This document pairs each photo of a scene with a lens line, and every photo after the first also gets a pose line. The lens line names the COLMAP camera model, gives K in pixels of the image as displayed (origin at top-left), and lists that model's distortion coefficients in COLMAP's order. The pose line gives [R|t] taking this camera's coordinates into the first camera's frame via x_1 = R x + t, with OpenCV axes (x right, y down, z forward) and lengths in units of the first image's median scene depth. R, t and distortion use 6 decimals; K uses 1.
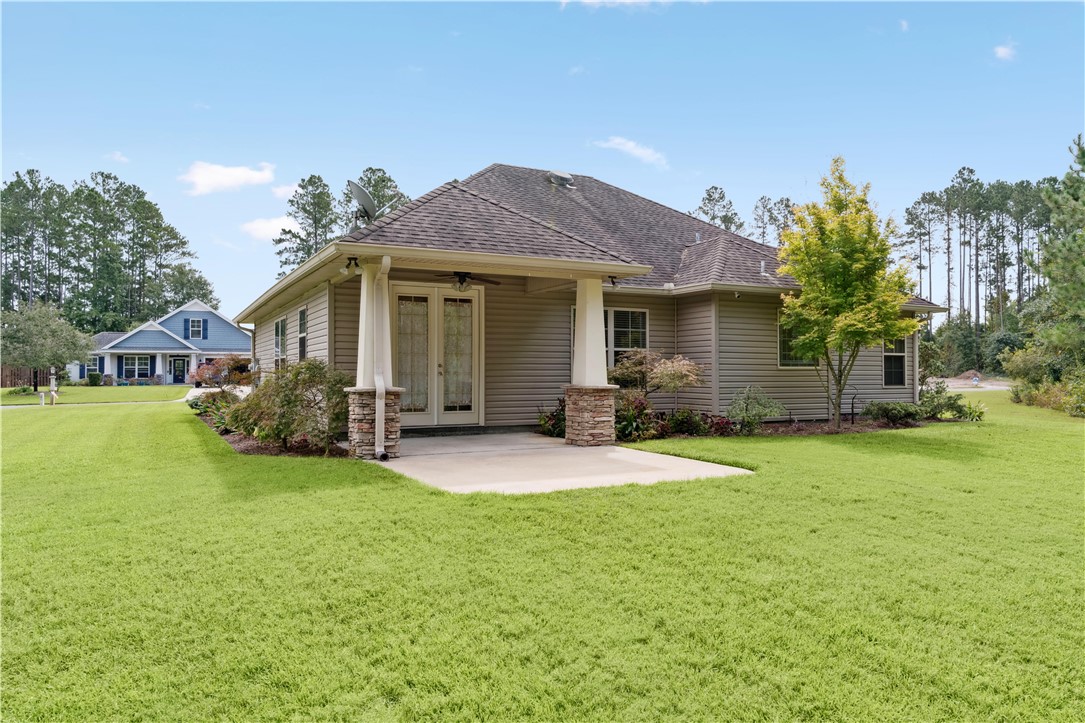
lens RADIAL K [[735.7, 0, 542.3], [0, 735.7, 359.6], [0, 0, 1]] dist [-0.034419, -0.000505]
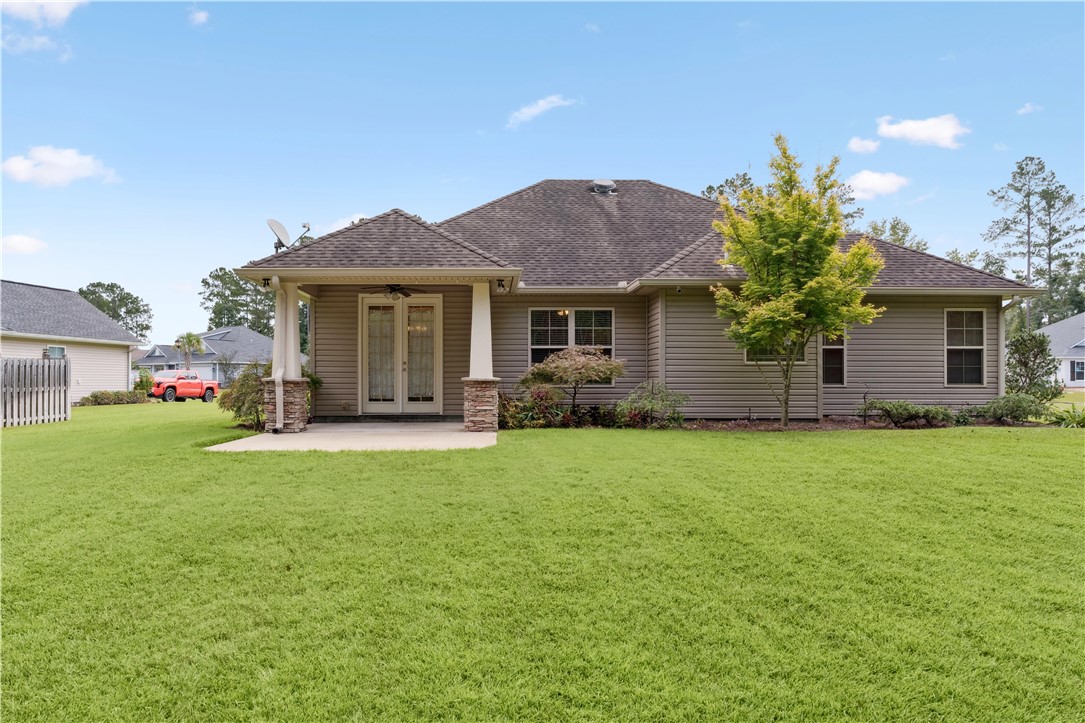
lens RADIAL K [[735.3, 0, 541.9], [0, 735.3, 370.2], [0, 0, 1]] dist [-0.006920, 0.001455]
pose [[0.901492, -0.007402, -0.432733, 0.550742], [0.007807, 0.999969, -0.000843, 0.021351], [0.432726, -0.002619, 0.901522, 0.024004]]
